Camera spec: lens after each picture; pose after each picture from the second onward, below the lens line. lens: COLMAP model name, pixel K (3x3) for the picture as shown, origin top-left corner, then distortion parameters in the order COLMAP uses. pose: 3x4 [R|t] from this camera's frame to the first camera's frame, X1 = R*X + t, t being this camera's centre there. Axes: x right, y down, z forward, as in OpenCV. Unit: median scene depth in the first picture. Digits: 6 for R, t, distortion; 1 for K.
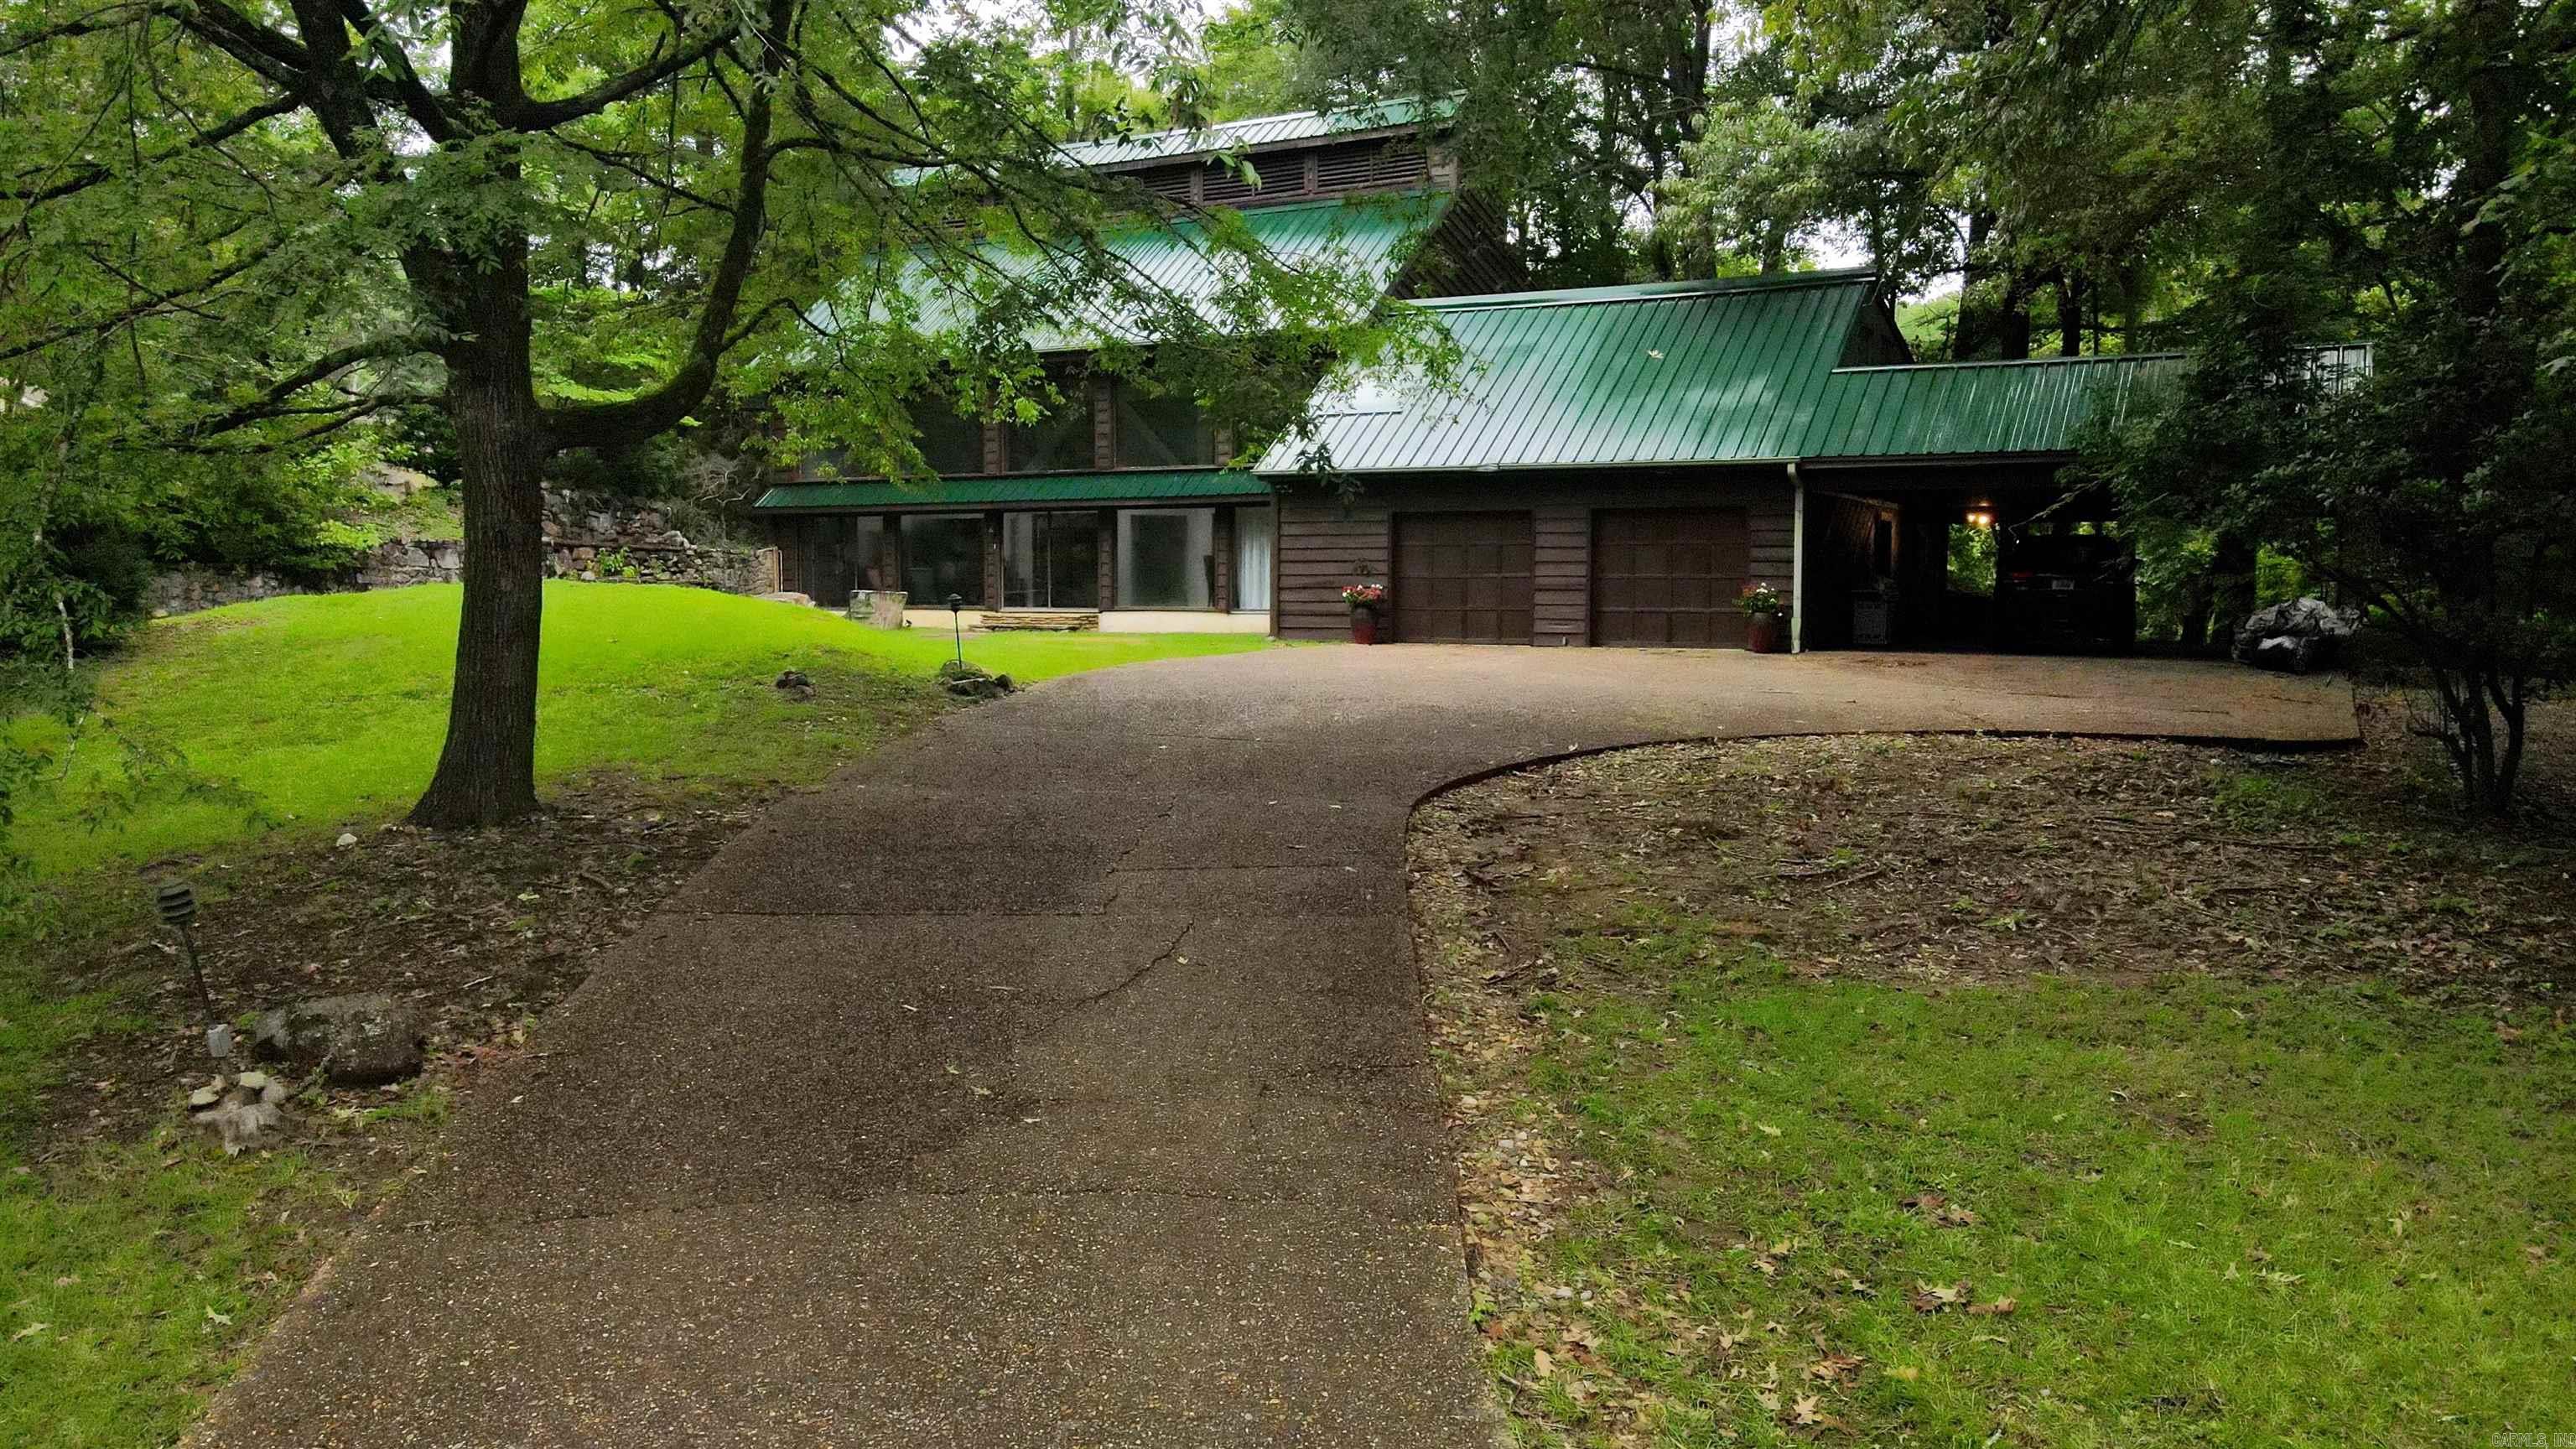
lens RADIAL K [[1929.8, 0, 1288.0], [0, 1929.8, 724.5], [0, 0, 1]] dist [-0.019570, 0.066498]
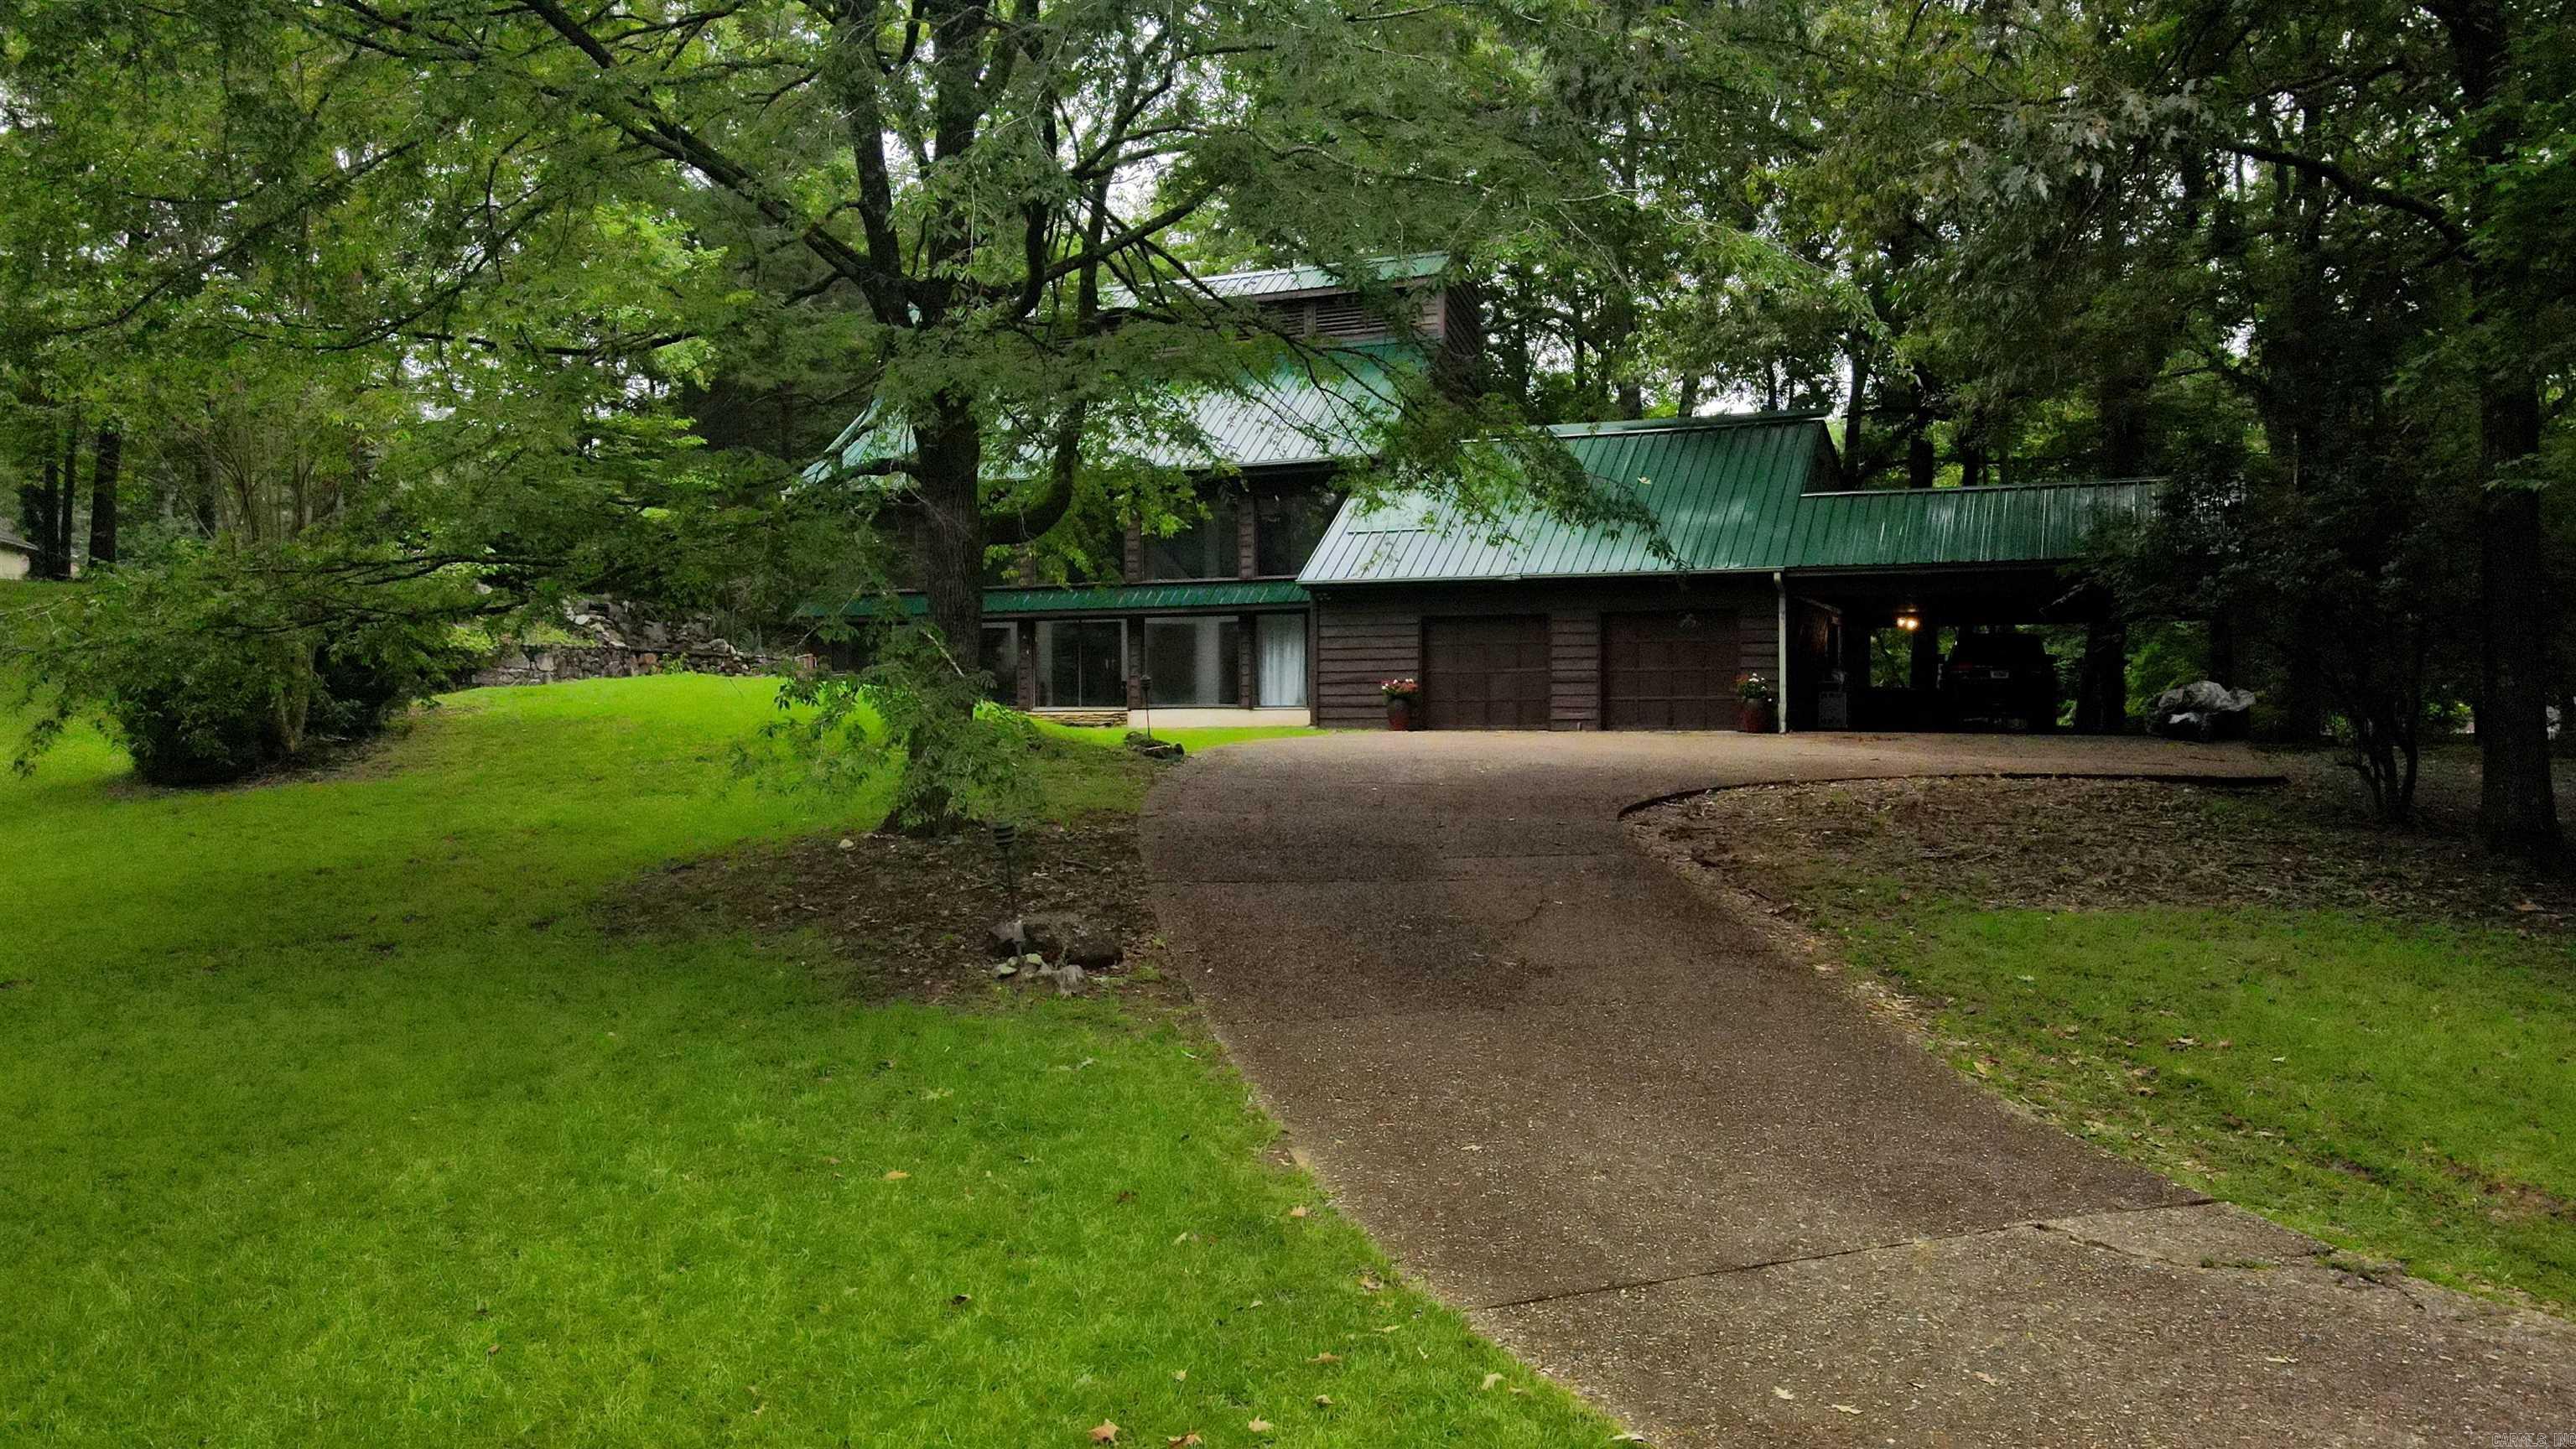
lens RADIAL K [[1929.8, 0, 1288.0], [0, 1929.8, 724.5], [0, 0, 1]] dist [-0.019570, 0.066498]
pose [[0.996404, -0.005875, 0.084524, -0.121905], [0.011332, 0.997871, -0.064229, 0.026694], [-0.083966, 0.064956, 0.994349, -0.128191]]
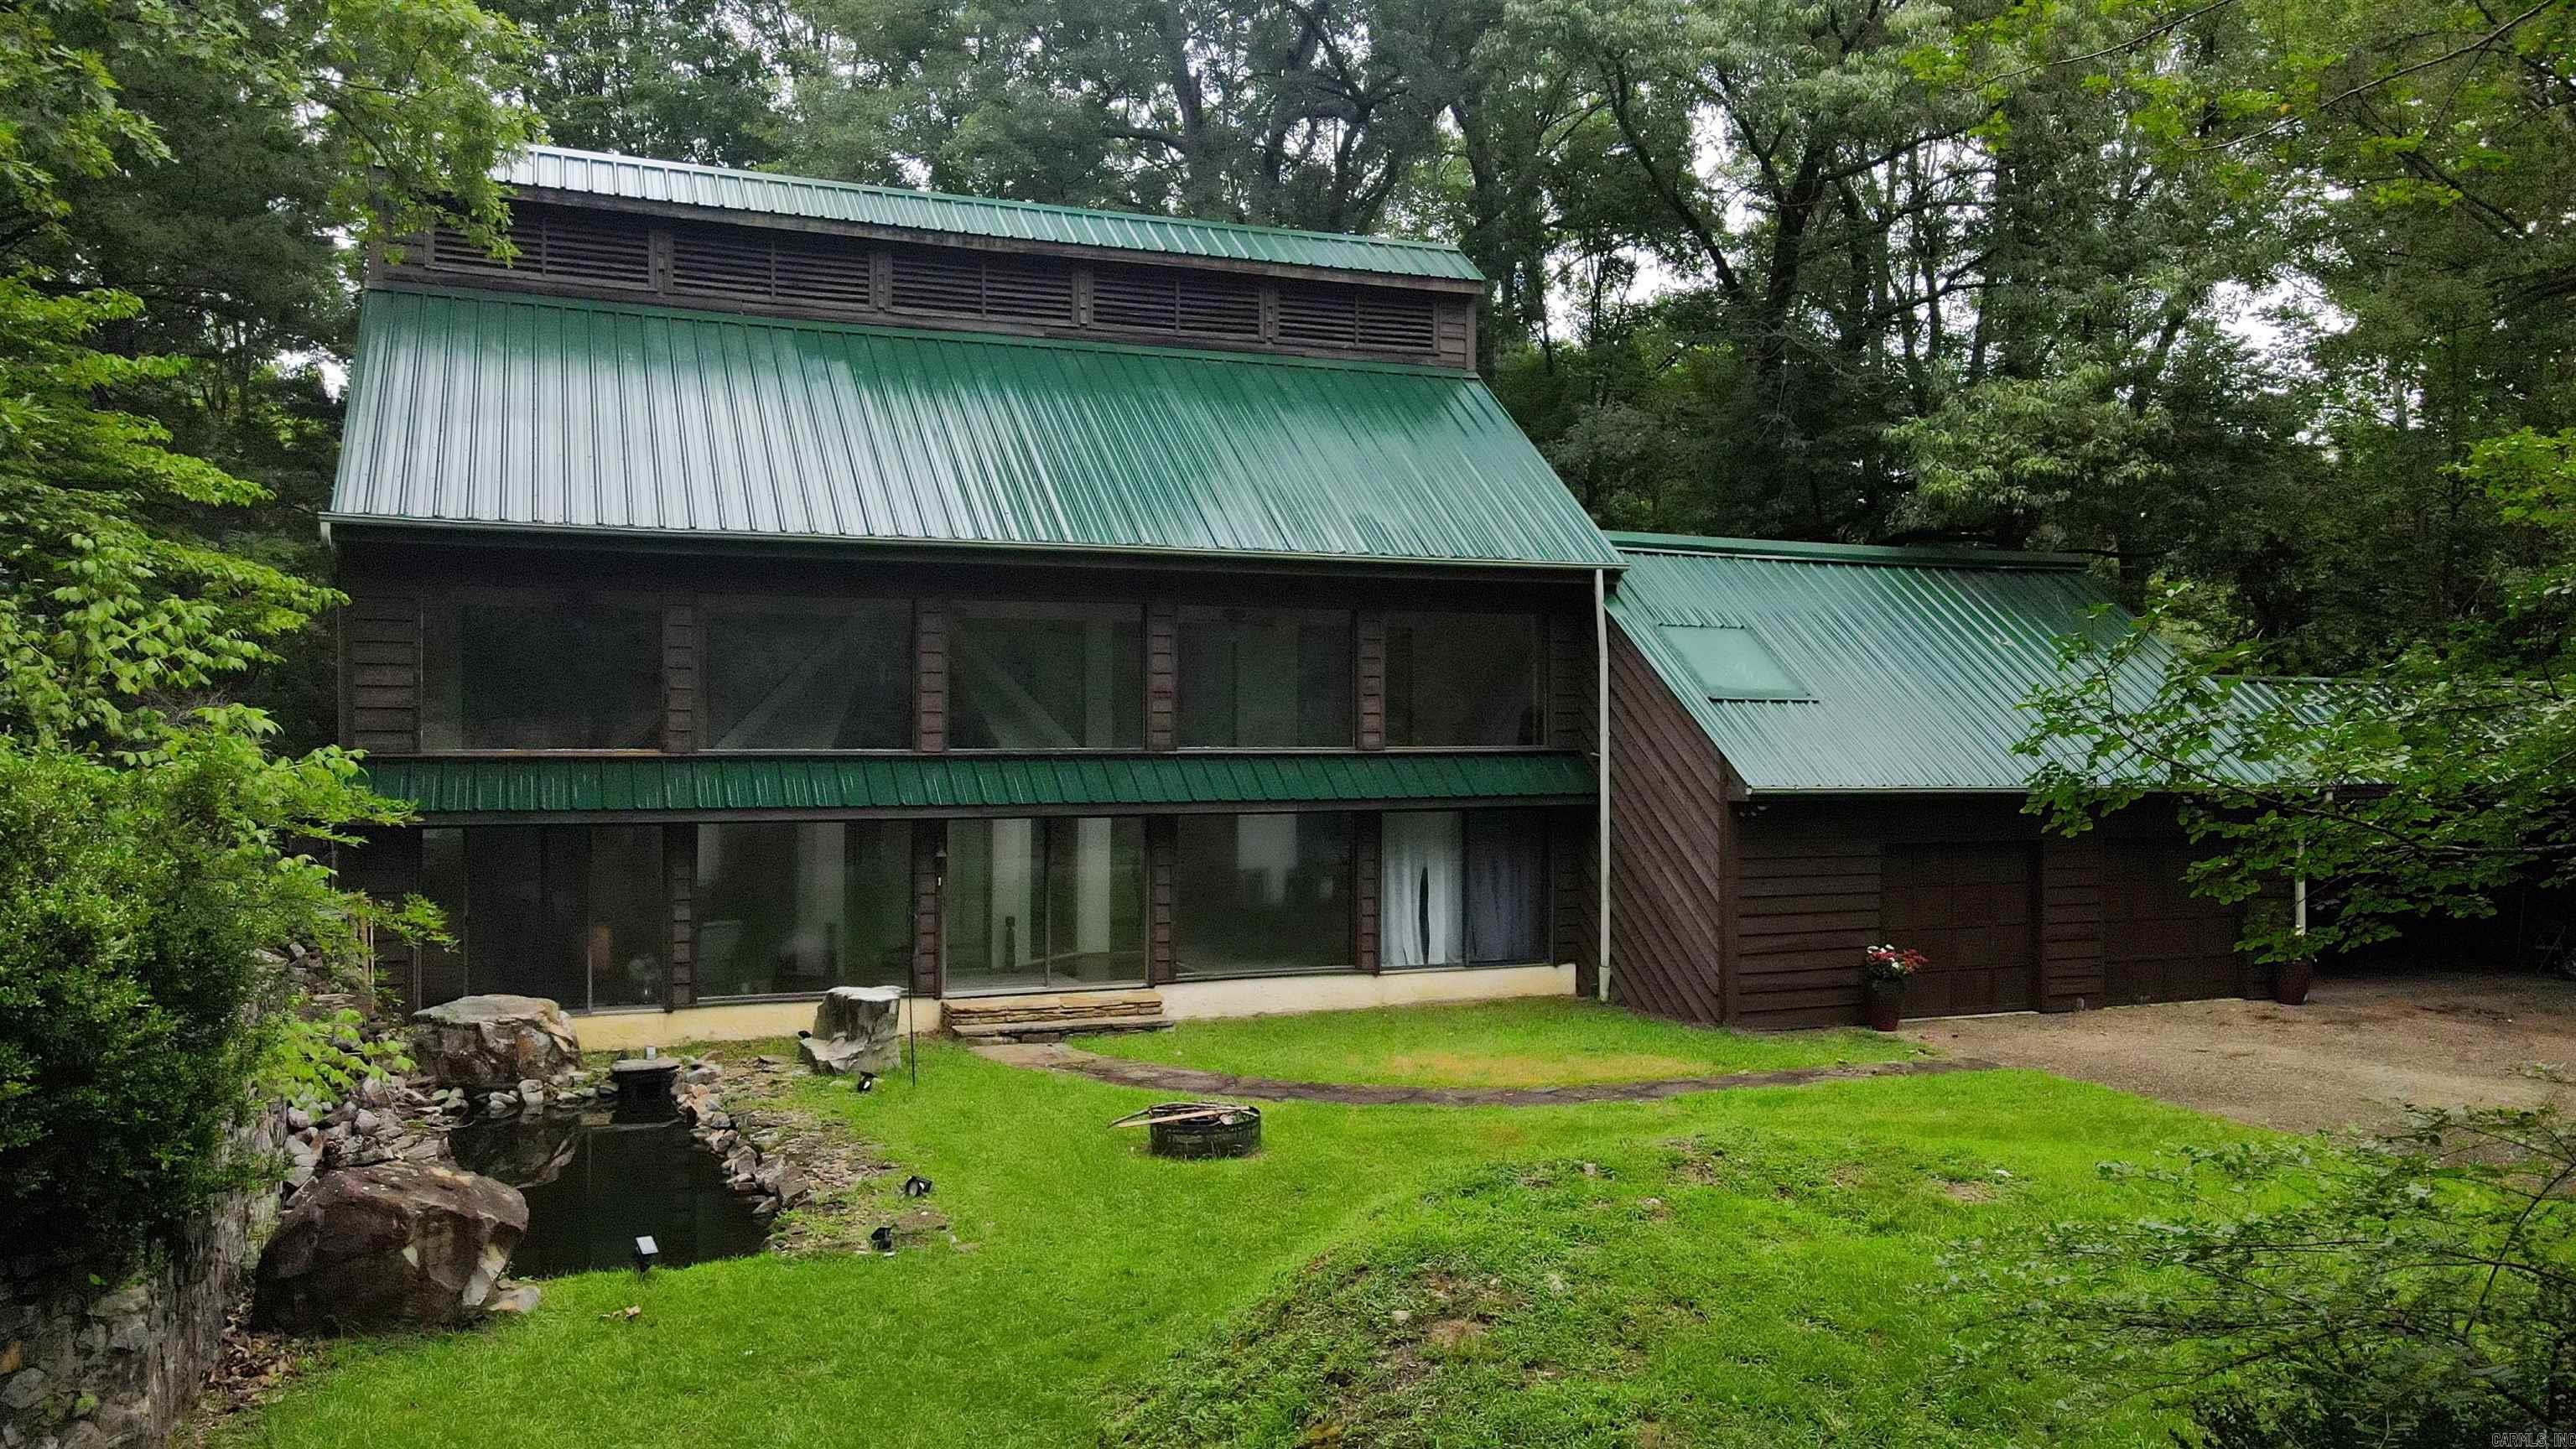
lens RADIAL K [[1929.8, 0, 1288.0], [0, 1929.8, 724.5], [0, 0, 1]] dist [-0.019570, 0.066498]
pose [[0.631304, 0.002639, 0.775531, -0.651453], [0.053700, 0.997445, -0.047108, -0.132581], [-0.773674, 0.071385, 0.629550, 0.713790]]
